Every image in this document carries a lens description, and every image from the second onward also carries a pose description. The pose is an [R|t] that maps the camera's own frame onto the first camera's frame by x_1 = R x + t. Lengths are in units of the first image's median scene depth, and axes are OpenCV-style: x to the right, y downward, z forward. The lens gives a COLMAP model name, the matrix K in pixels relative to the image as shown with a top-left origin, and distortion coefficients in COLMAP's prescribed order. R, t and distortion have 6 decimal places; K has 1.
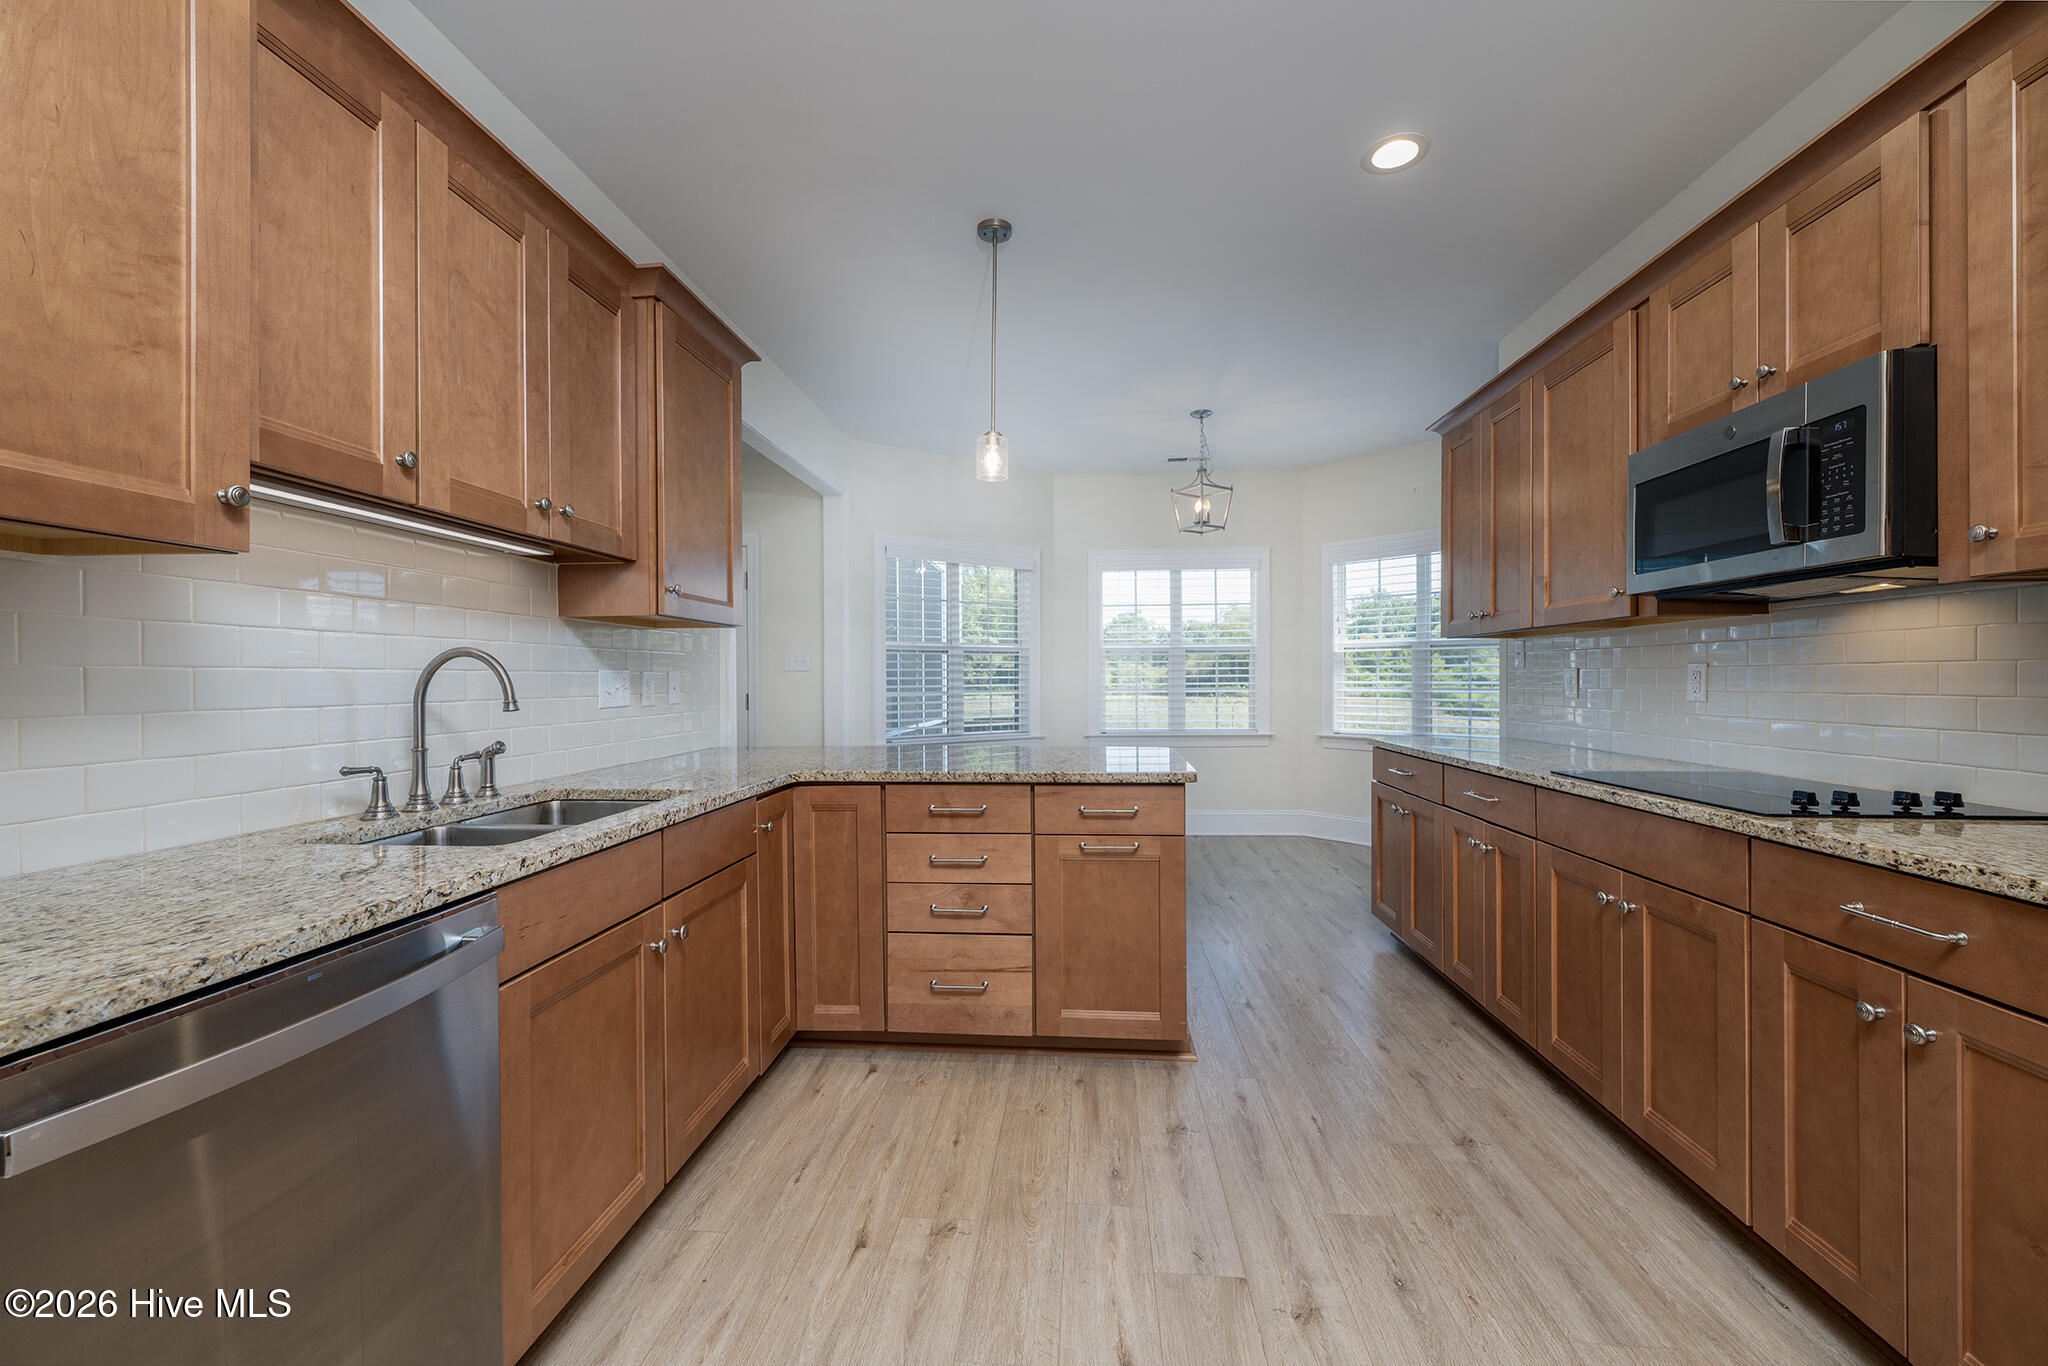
lens RADIAL K [[805.0, 0, 1024.0], [0, 805.0, 683.0], [0, 0, 1]] dist [0.000197, -0.000110]
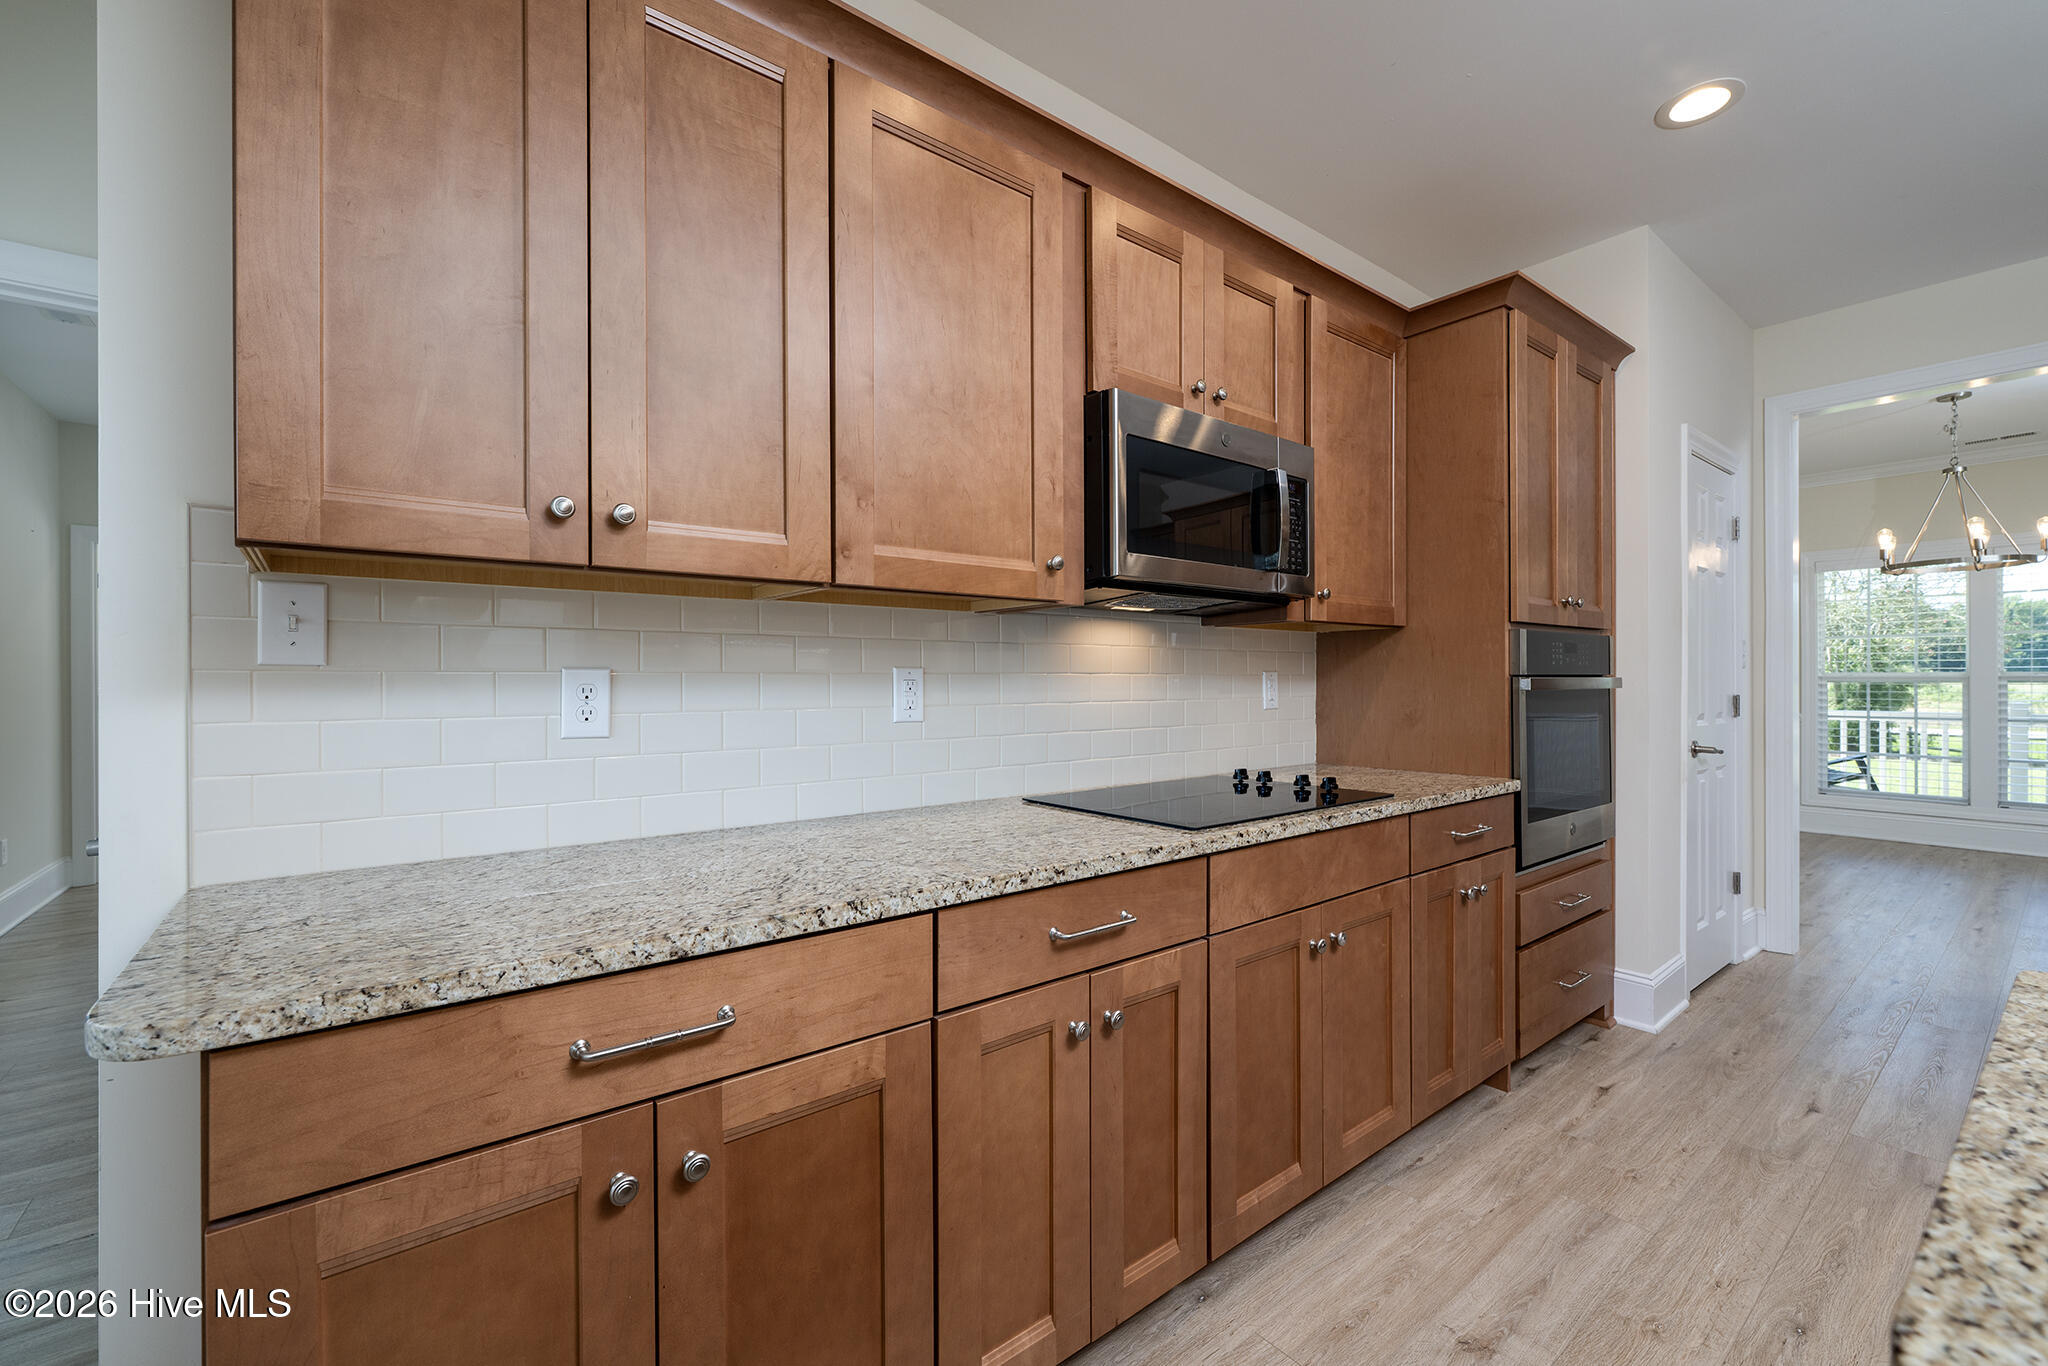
lens RADIAL K [[841.9, 0, 1001.2], [0, 841.9, 680.8], [0, 0, 1]] dist [0.000273, -0.000005]
pose [[-0.676582, 0.007268, 0.736331, 0.285428], [0.008791, 0.999960, -0.001793, -0.013395], [-0.736314, 0.005260, -0.676619, 1.814584]]
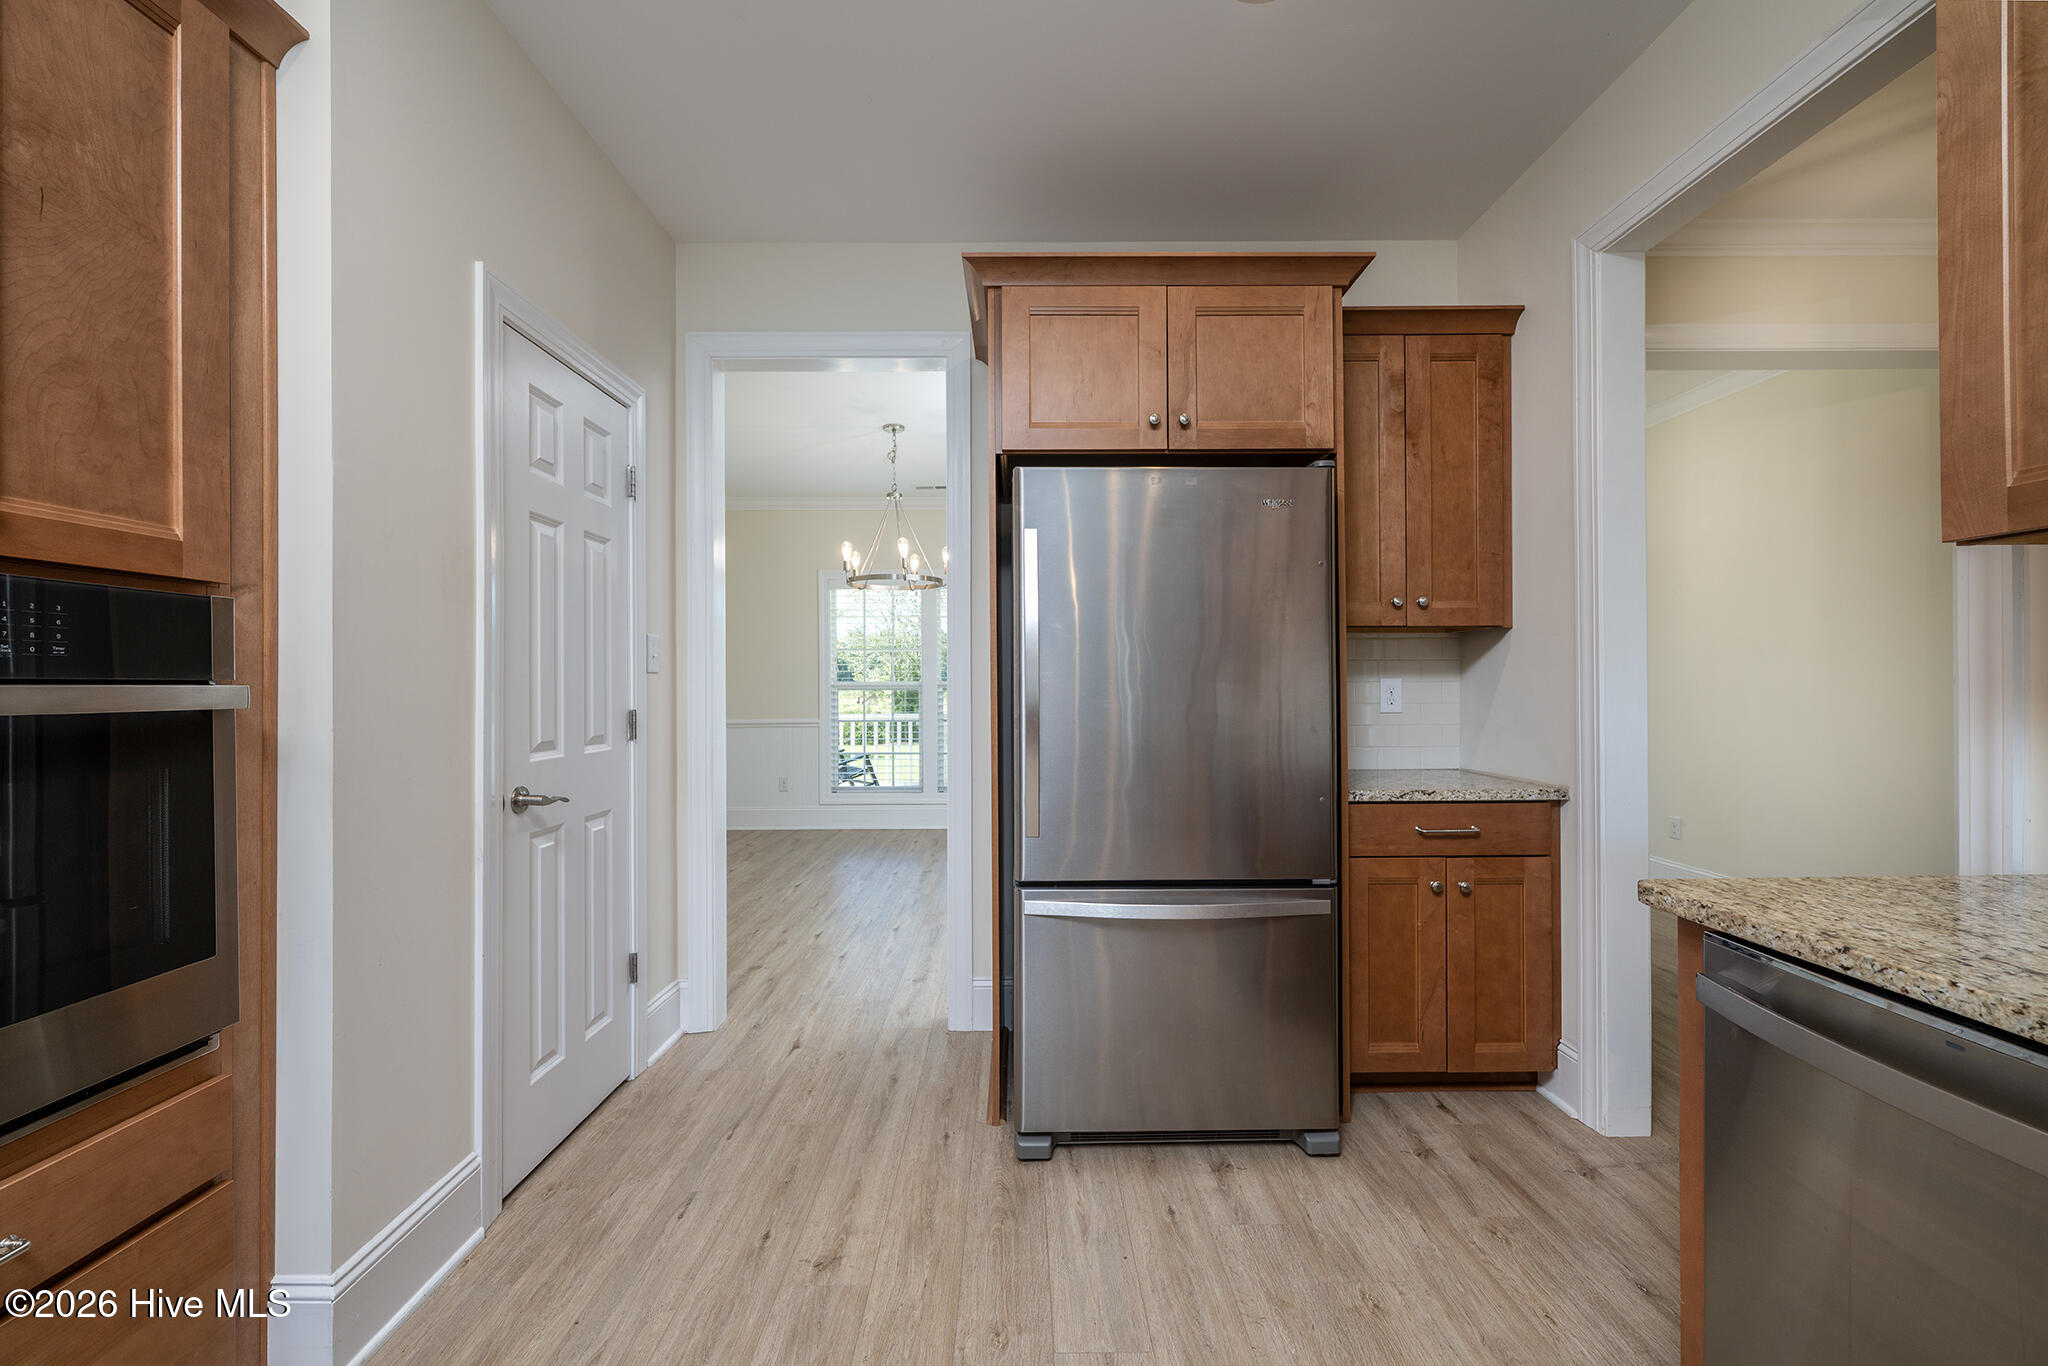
lens RADIAL K [[818.7, 0, 1024.0], [0, 818.7, 683.0], [0, 0, 1]] dist [0.000078, 0.000109]
pose [[-0.995309, 0.010472, -0.096174, 0.068851], [0.010509, 0.999945, 0.000115, -0.008789], [0.096170, -0.000896, -0.995365, 0.803289]]
